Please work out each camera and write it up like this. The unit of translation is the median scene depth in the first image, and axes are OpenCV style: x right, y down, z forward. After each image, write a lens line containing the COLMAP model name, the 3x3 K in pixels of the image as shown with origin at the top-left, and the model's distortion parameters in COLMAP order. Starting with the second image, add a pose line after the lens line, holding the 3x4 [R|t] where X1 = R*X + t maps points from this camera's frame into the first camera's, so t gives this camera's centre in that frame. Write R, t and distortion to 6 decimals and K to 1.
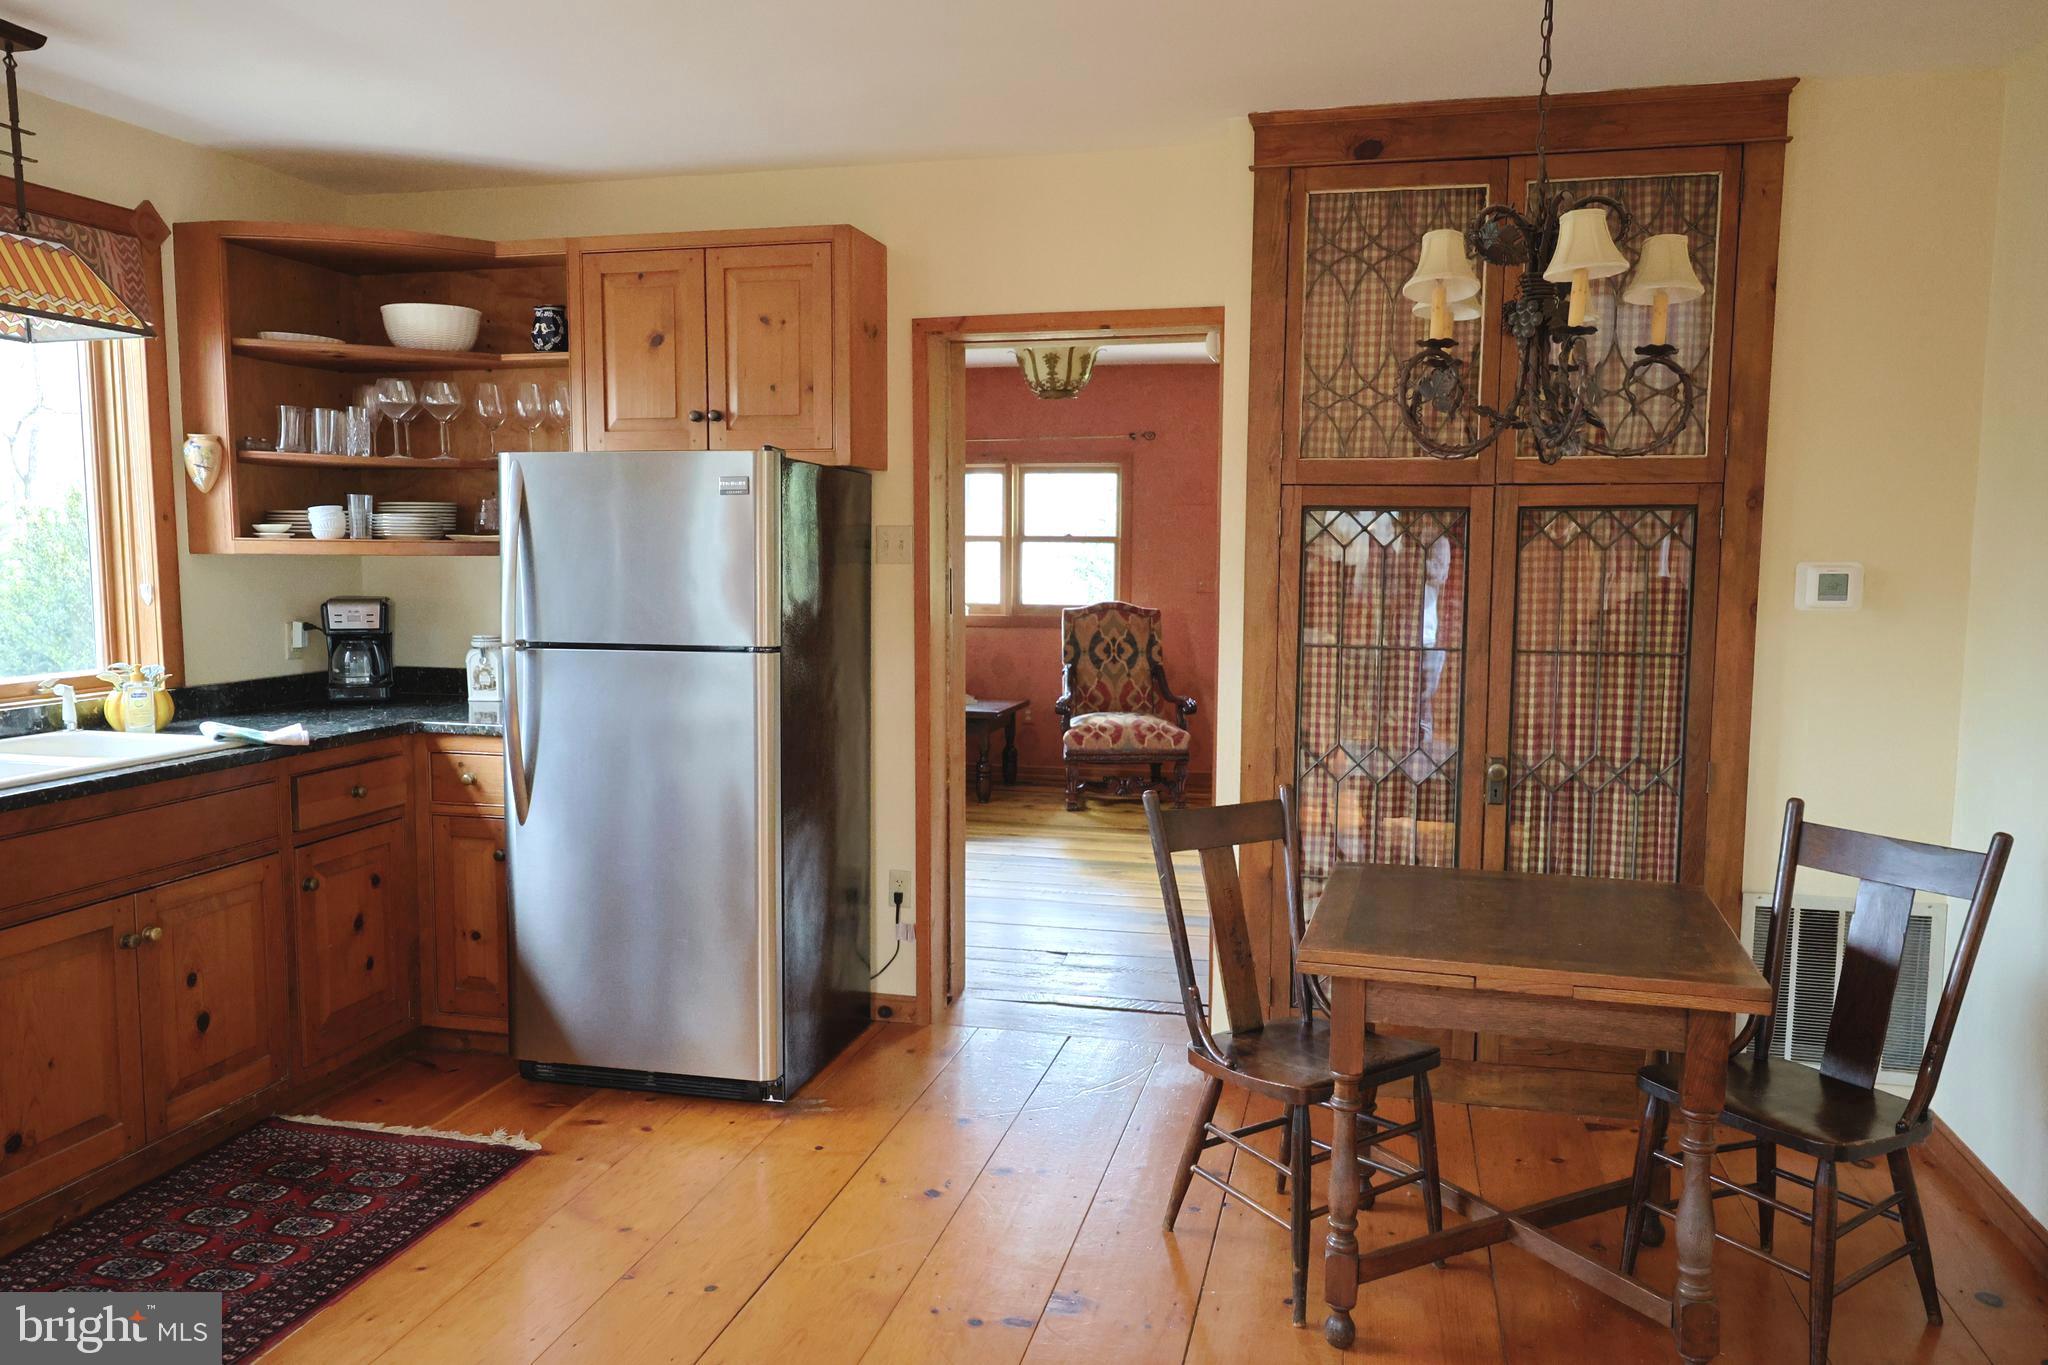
lens RADIAL K [[1466.0, 0, 1024.0], [0, 1466.0, 682.5], [0, 0, 1]] dist [-0.001691, 0.000359]
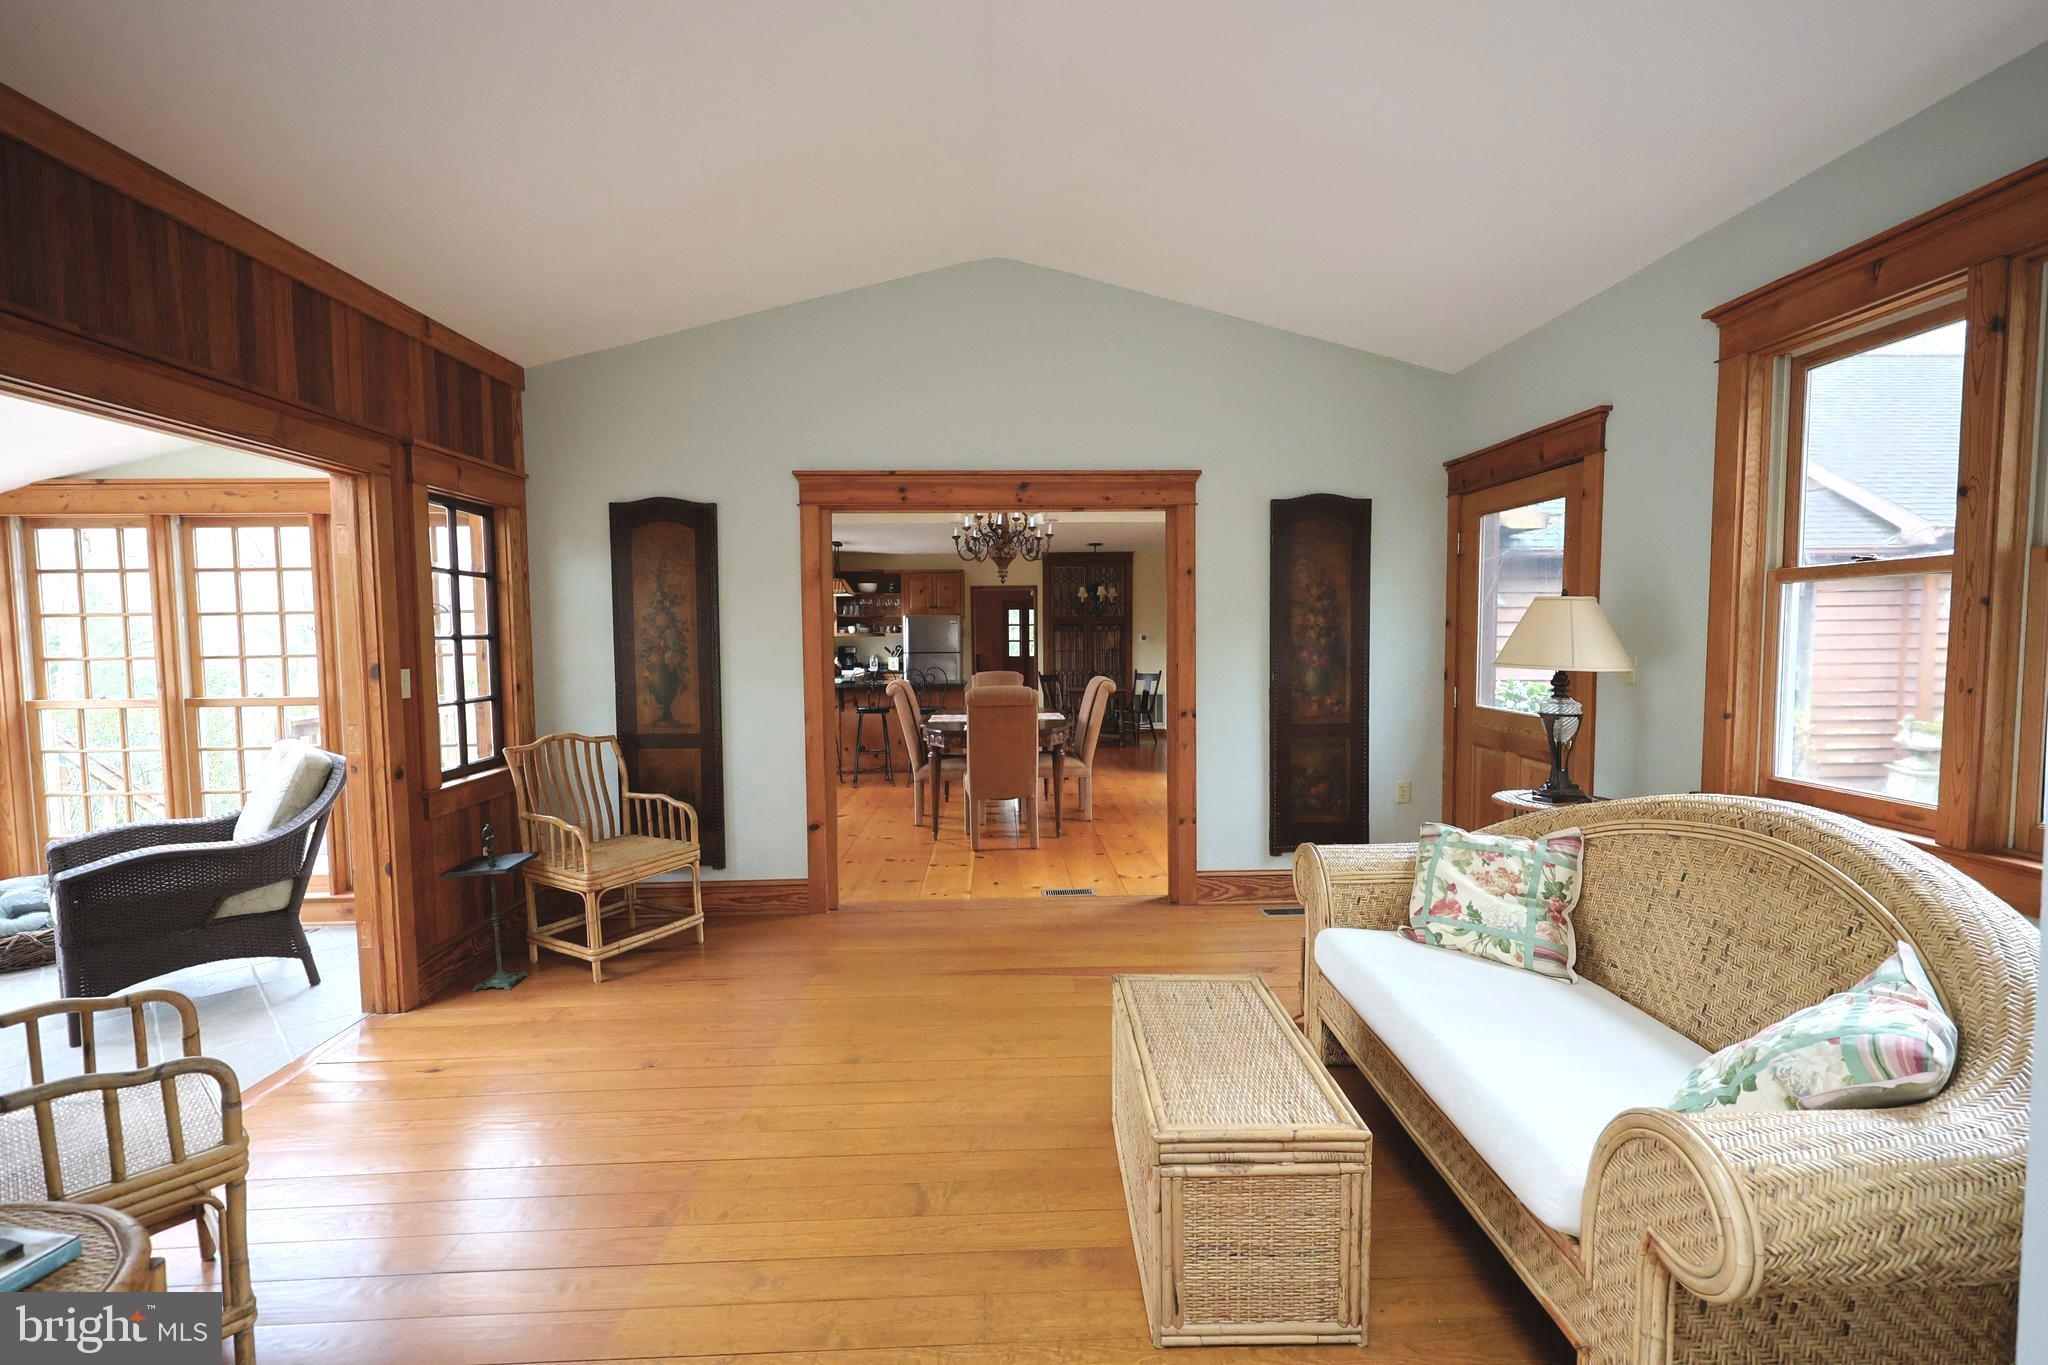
lens RADIAL K [[897.6, 0, 1023.5], [0, 897.6, 688.9], [0, 0, 1]] dist [0.000019, 0.000229]
pose [[0.963176, -0.028473, 0.267360, -0.348651], [0.038547, 0.998728, -0.032508, 0.095039], [-0.266095, 0.041617, 0.963048, -0.925055]]
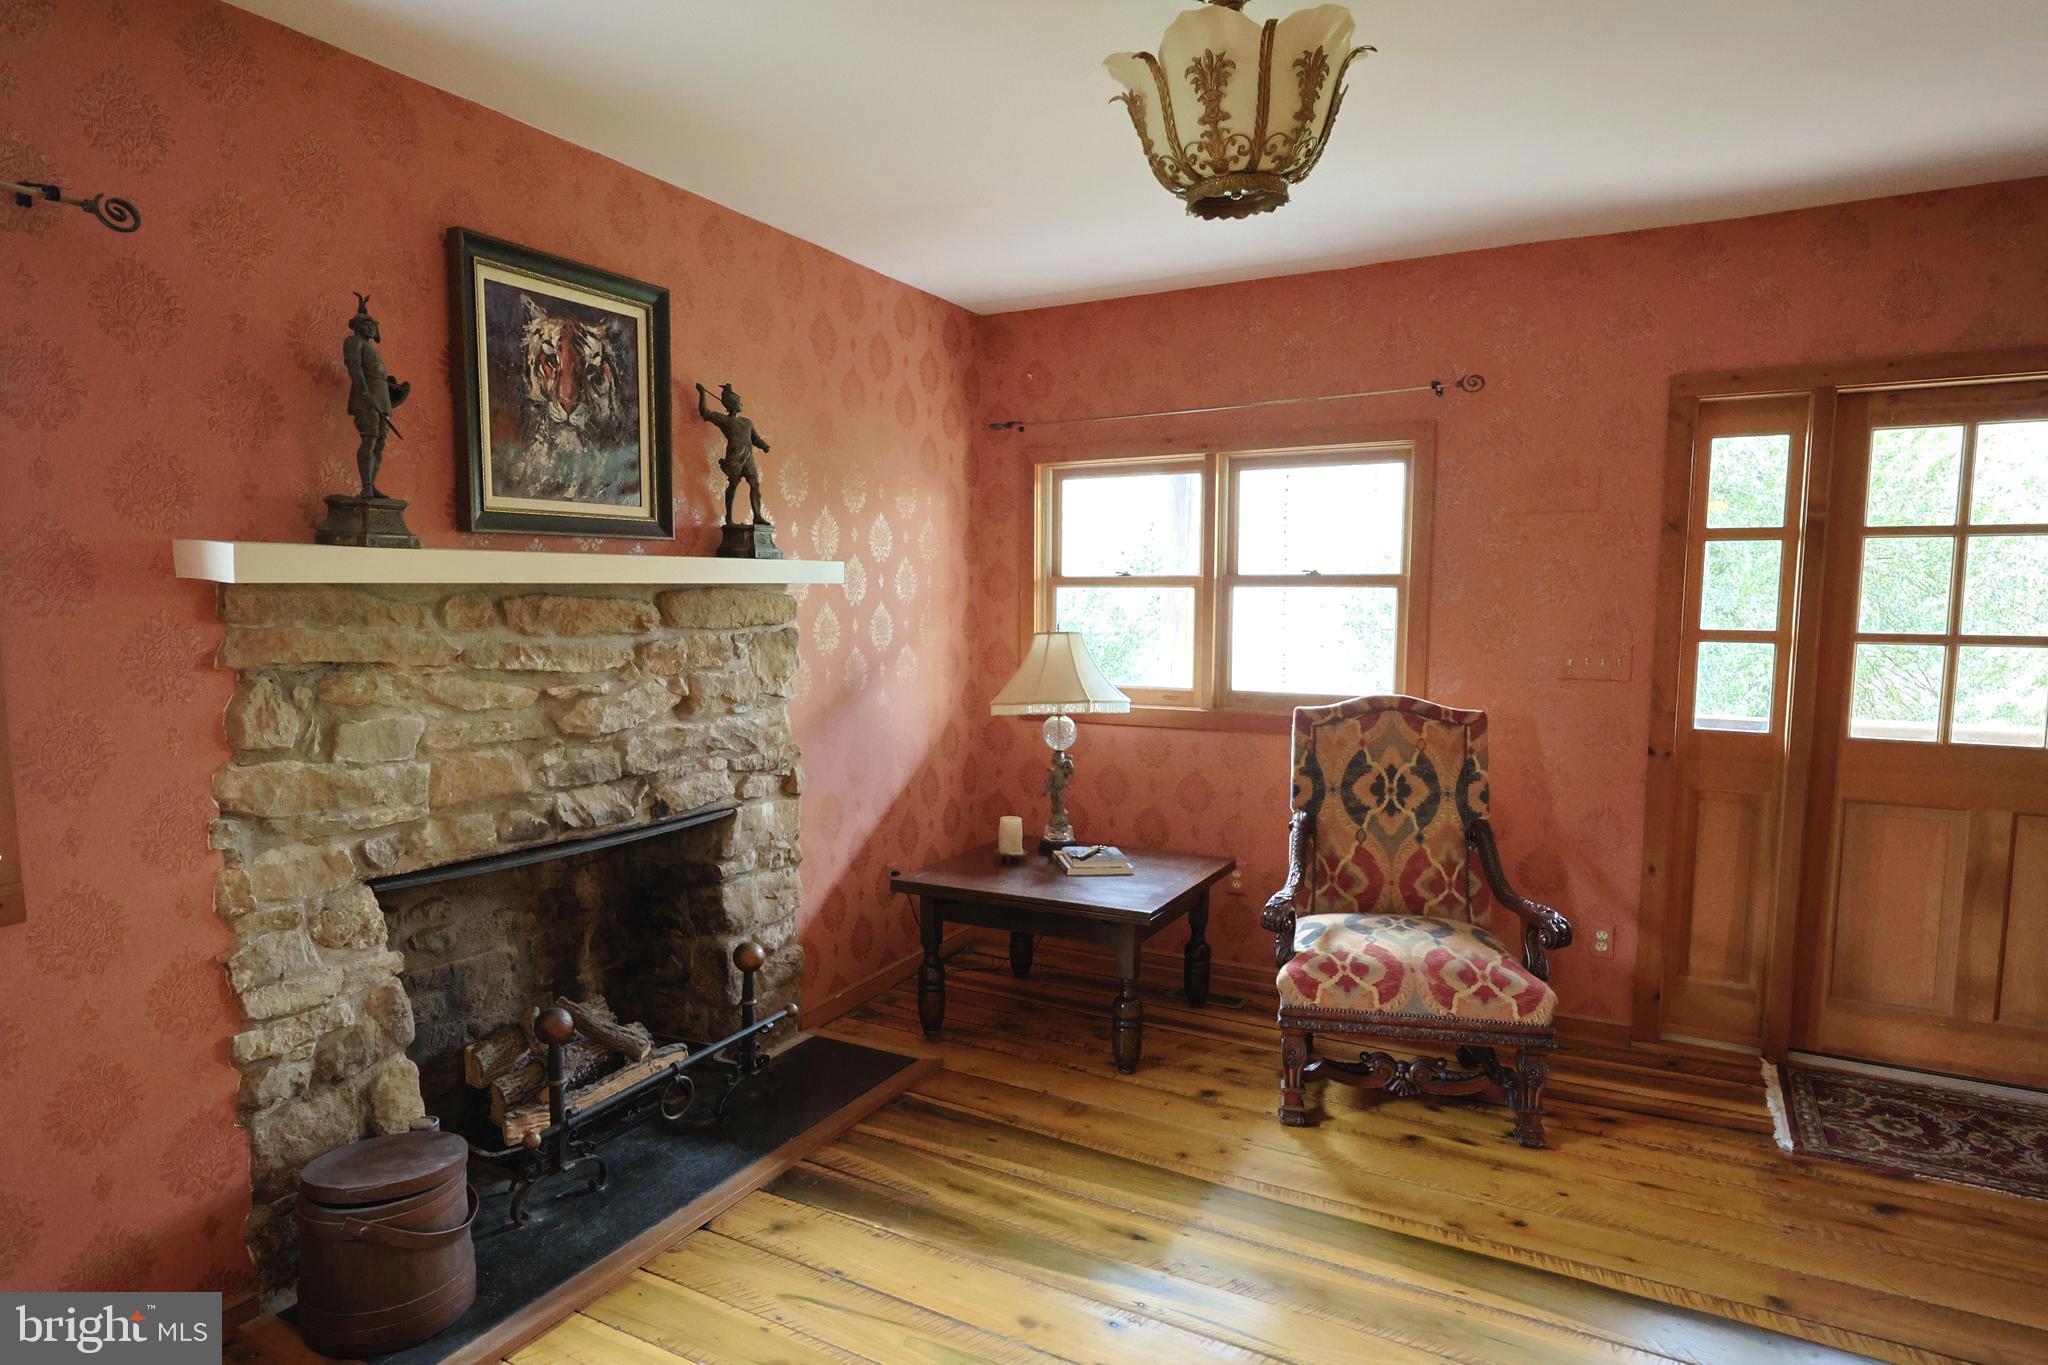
lens RADIAL K [[1006.7, 0, 1033.9], [0, 1006.7, 683.6], [0, 0, 1]] dist [-0.001184, 0.000296]
pose [[0.956626, 0.022596, -0.290440, 0.043107], [-0.023496, 0.999724, 0.000390, -0.057851], [0.290368, 0.006451, 0.956893, 0.620417]]
